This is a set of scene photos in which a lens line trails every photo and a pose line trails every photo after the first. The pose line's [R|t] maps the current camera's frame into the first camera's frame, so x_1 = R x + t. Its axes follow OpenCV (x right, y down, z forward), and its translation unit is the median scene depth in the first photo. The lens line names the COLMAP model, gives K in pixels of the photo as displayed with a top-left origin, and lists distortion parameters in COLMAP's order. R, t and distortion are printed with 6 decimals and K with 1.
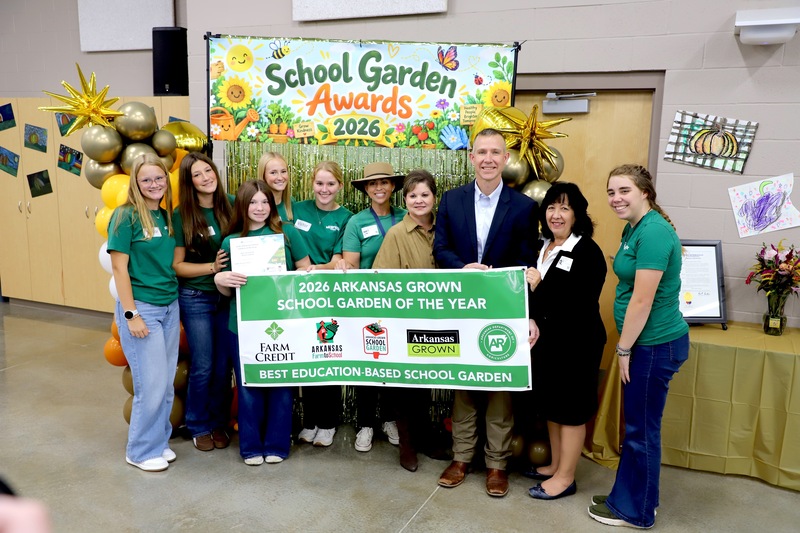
lens RADIAL K [[724.3, 0, 405.4], [0, 724.3, 265.3], [0, 0, 1]] dist [0.011389, 0.046049]
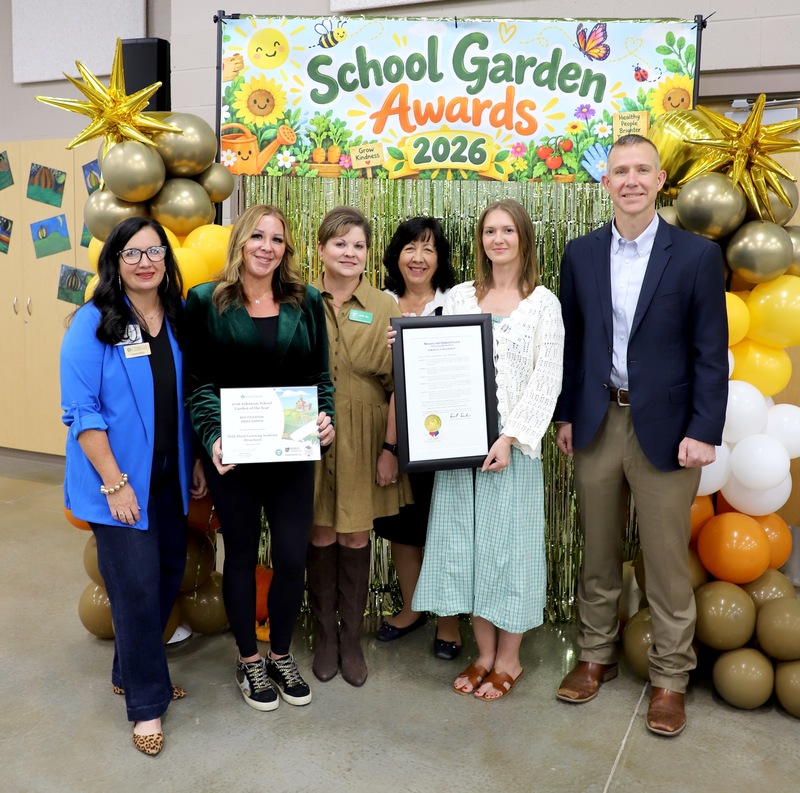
lens RADIAL K [[970.8, 0, 395.1], [0, 970.8, 299.2], [0, 0, 1]] dist [-0.030394, 0.000000]
pose [[0.999717, -0.014103, -0.019135, -0.101288], [0.012179, 0.995194, -0.097166, 0.021754], [0.020414, 0.096906, 0.995084, 0.165278]]
